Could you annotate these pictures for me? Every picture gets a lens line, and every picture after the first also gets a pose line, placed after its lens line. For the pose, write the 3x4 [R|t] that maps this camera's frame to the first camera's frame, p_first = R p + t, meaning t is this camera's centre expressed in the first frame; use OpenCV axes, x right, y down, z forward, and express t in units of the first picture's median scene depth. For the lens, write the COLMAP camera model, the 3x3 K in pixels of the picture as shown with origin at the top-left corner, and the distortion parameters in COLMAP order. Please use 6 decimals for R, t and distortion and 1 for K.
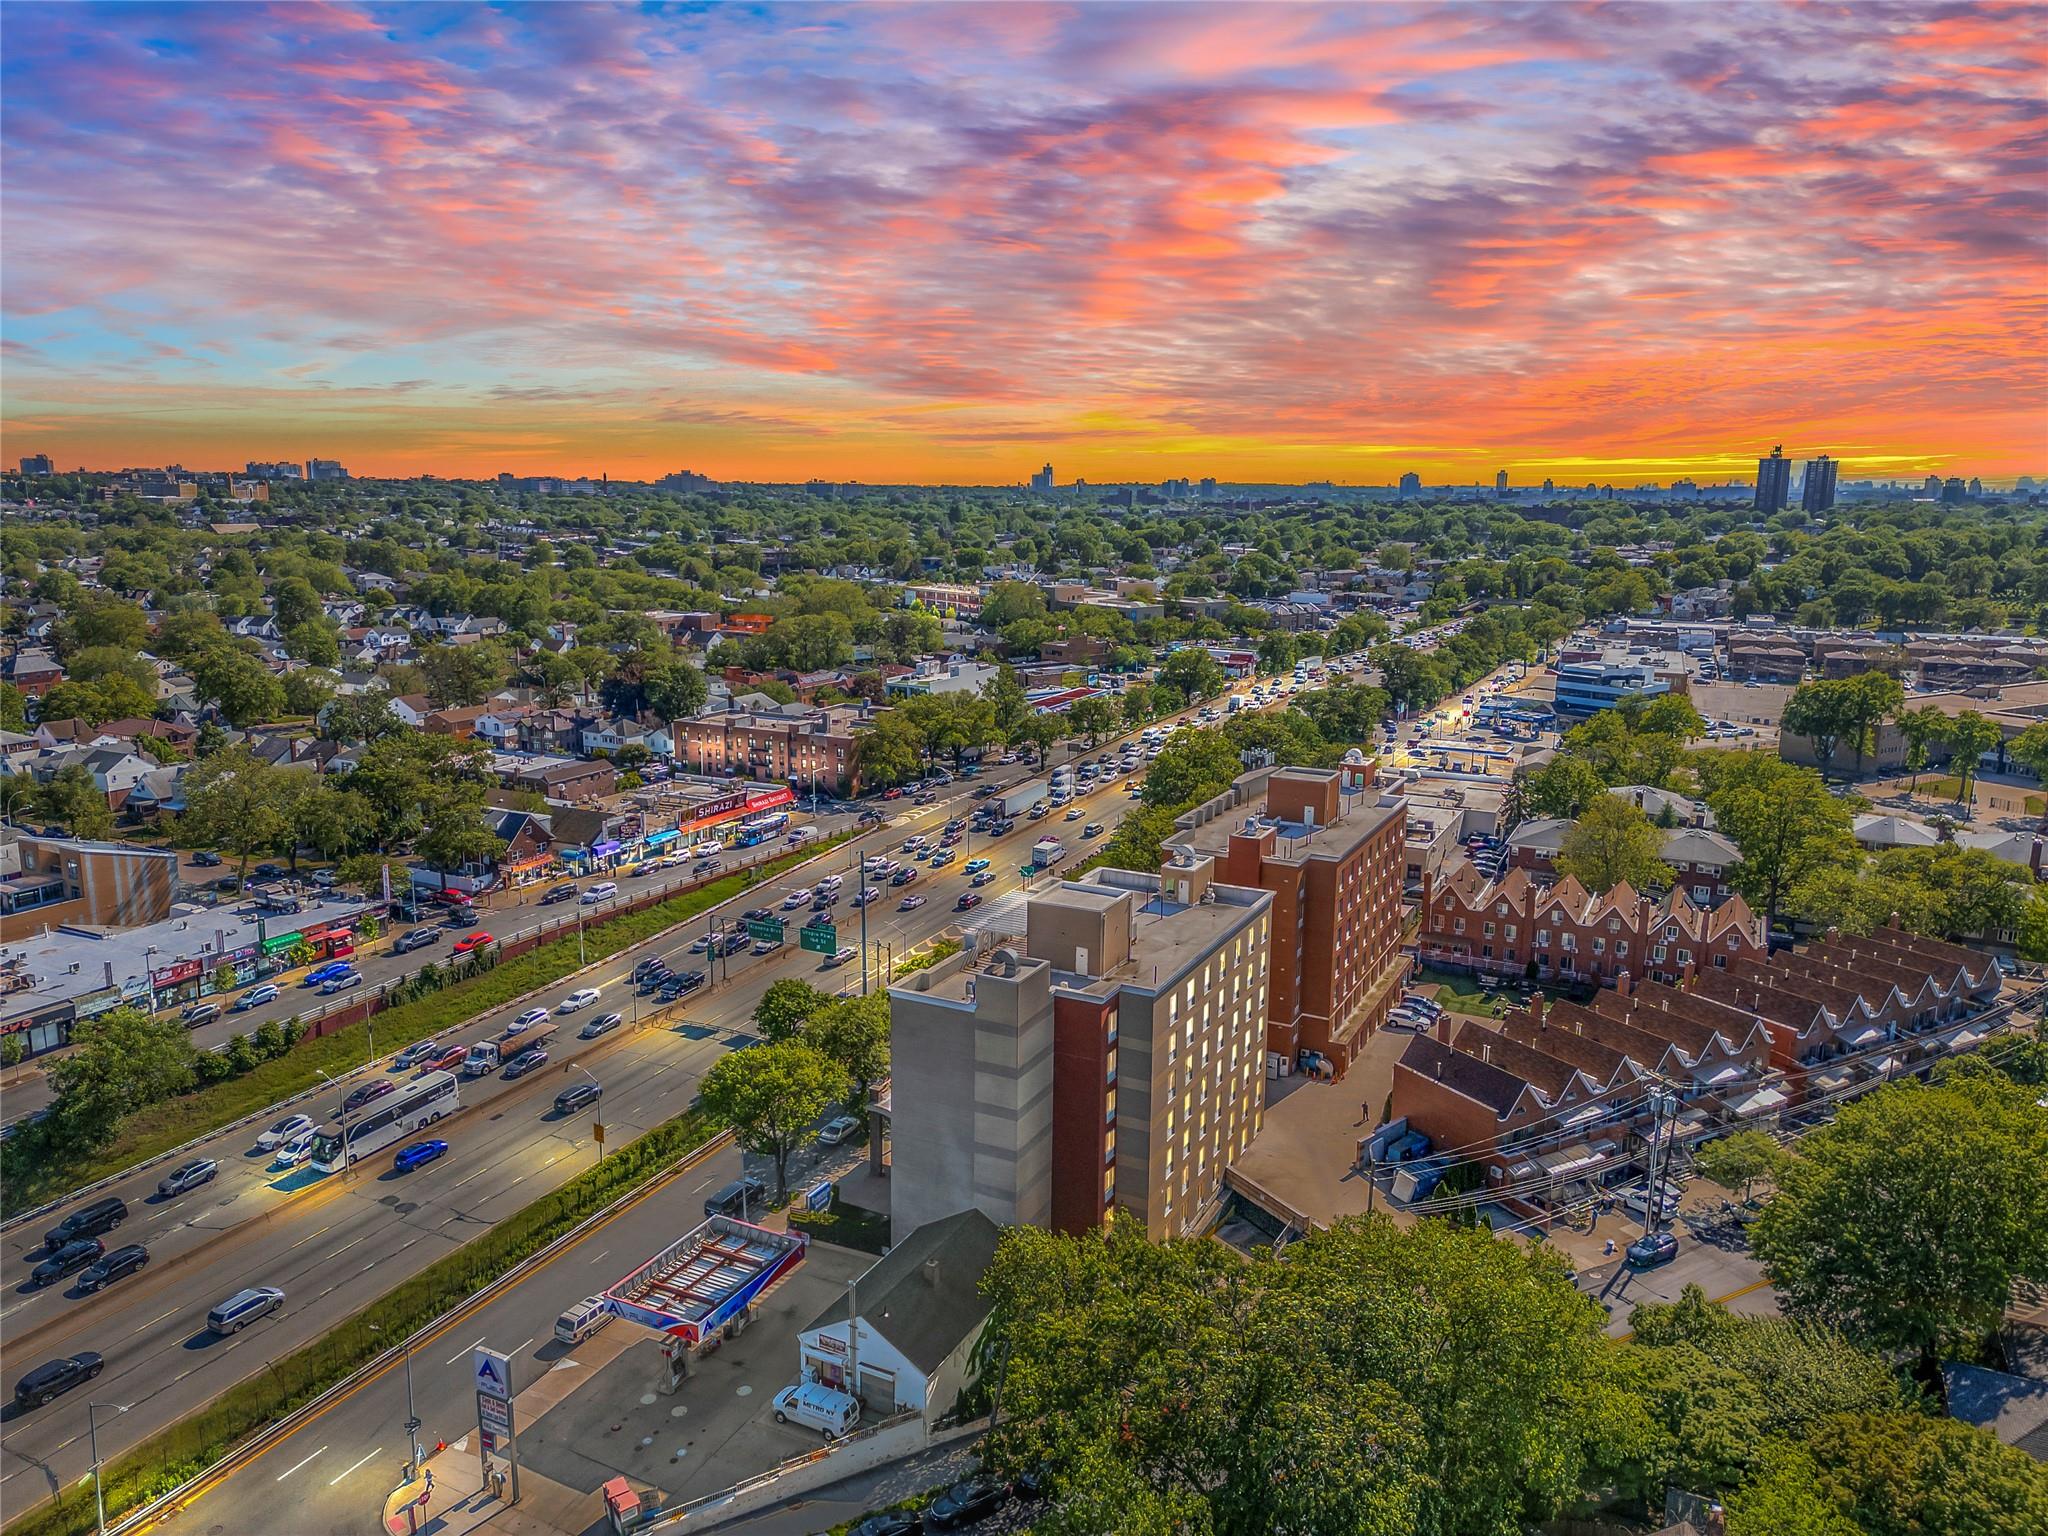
lens RADIAL K [[1444.0, 0, 1024.0], [0, 1444.0, 768.0], [0, 0, 1]] dist [0.061378, -0.004813]
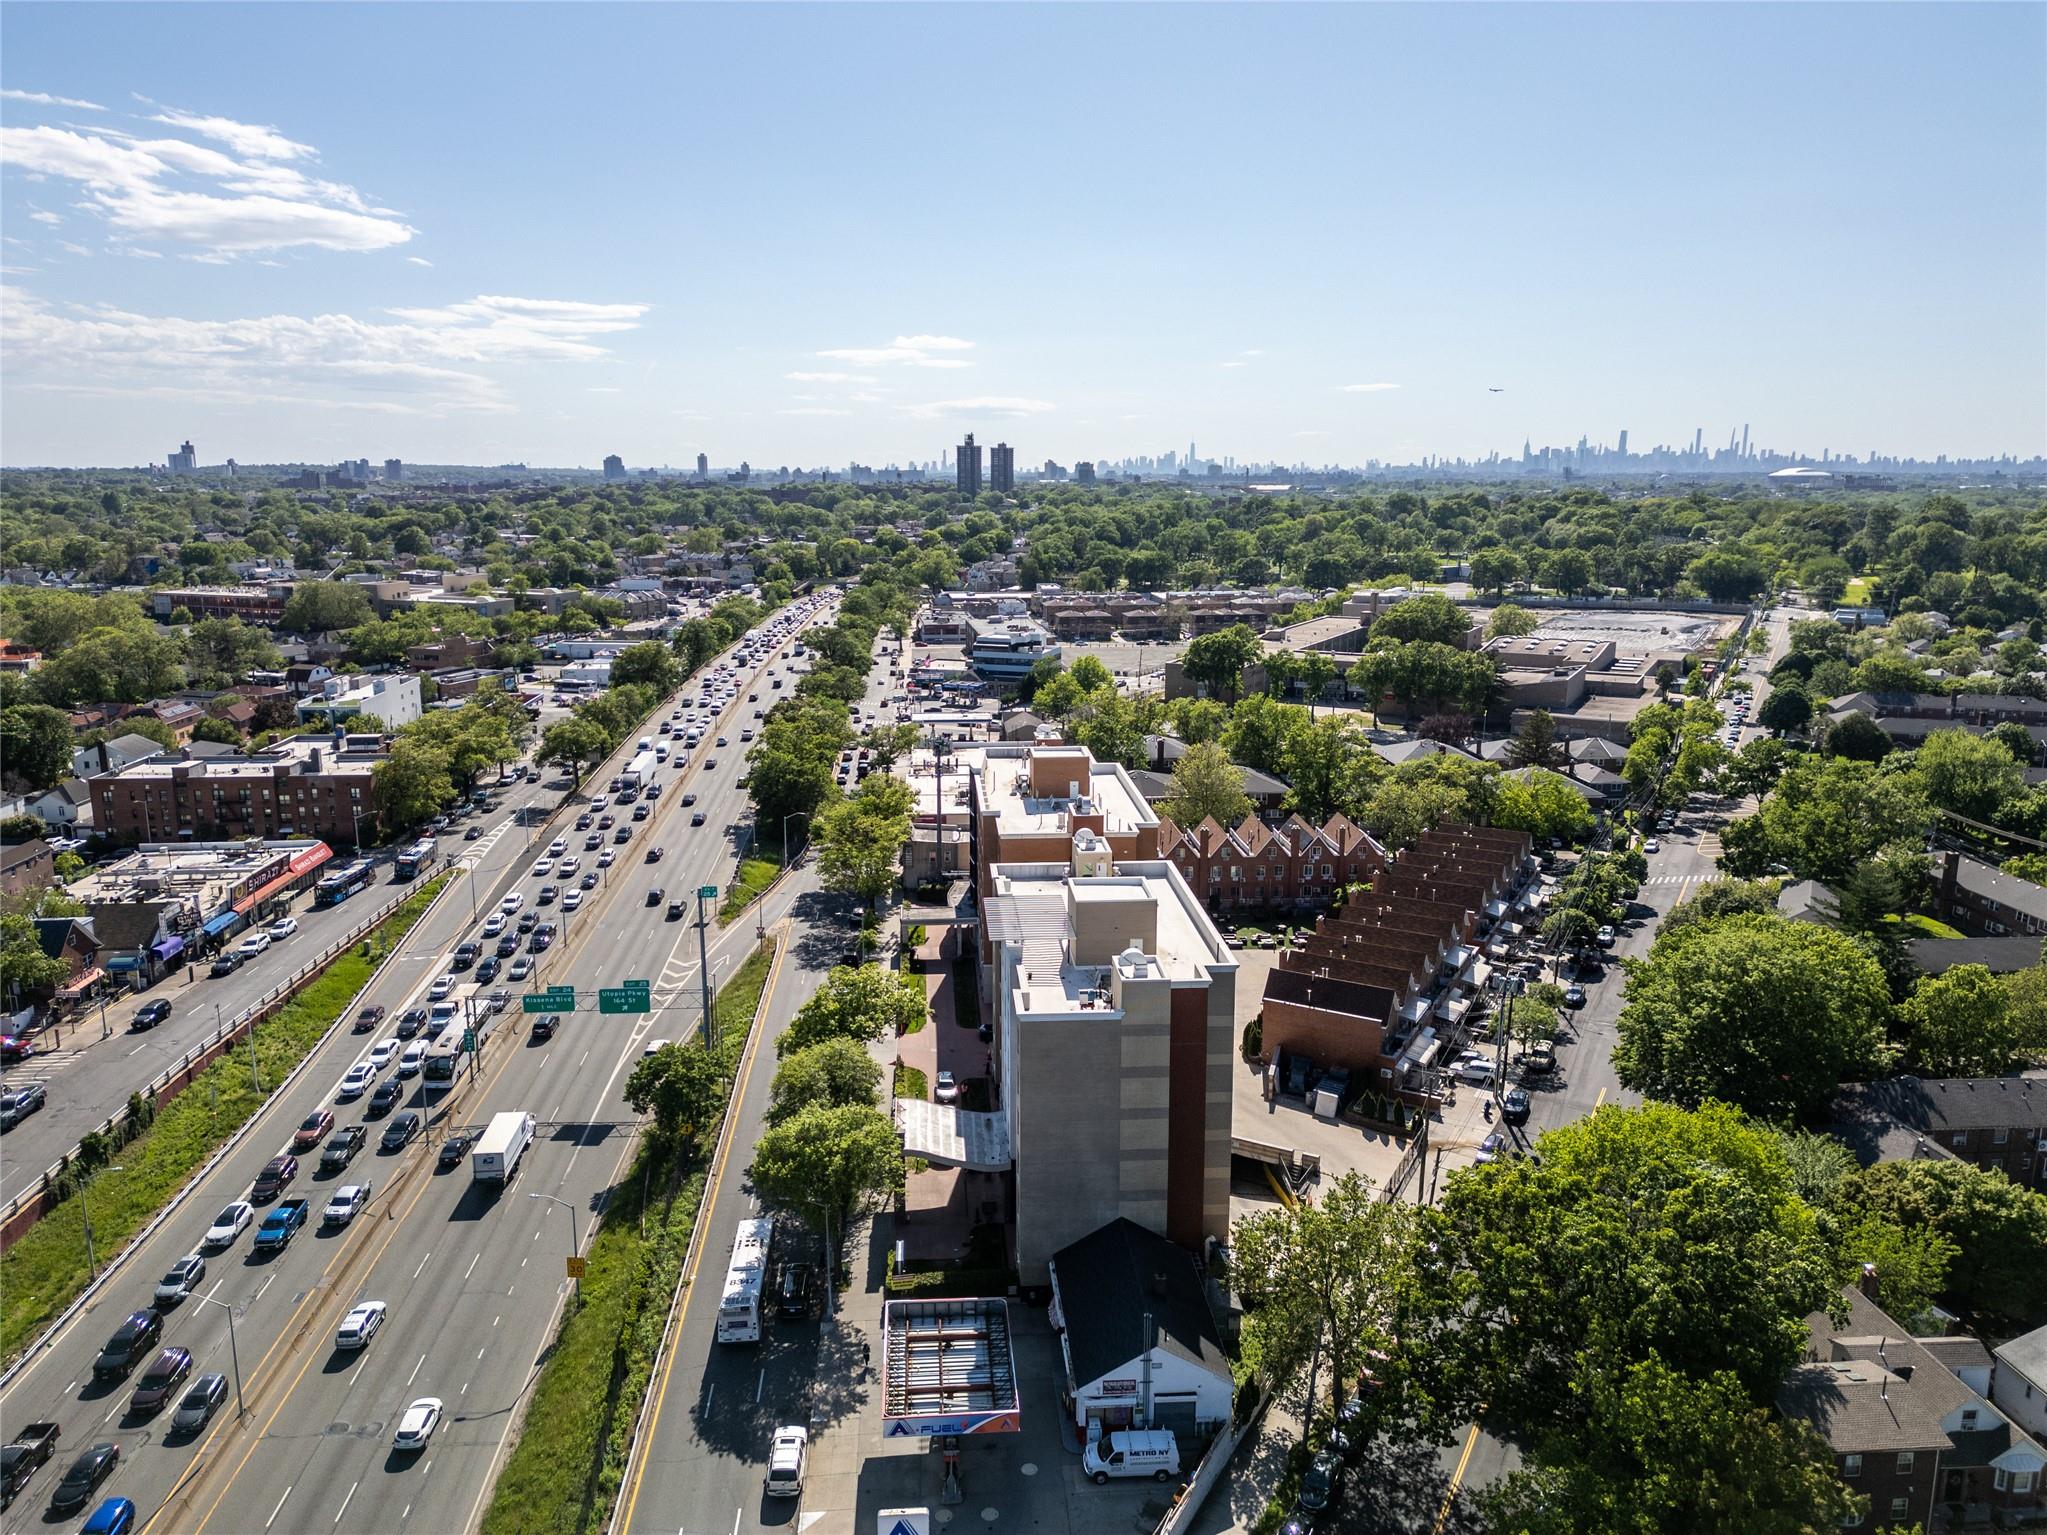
lens RADIAL K [[1443.3, 0, 1023.5], [0, 1443.3, 767.5], [0, 0, 1]] dist [0.061378, -0.004813]
pose [[0.859100, -0.112495, 0.499292, -0.097812], [0.106992, 0.993465, 0.039743, -0.007693], [-0.500500, 0.019277, 0.865522, 0.032658]]
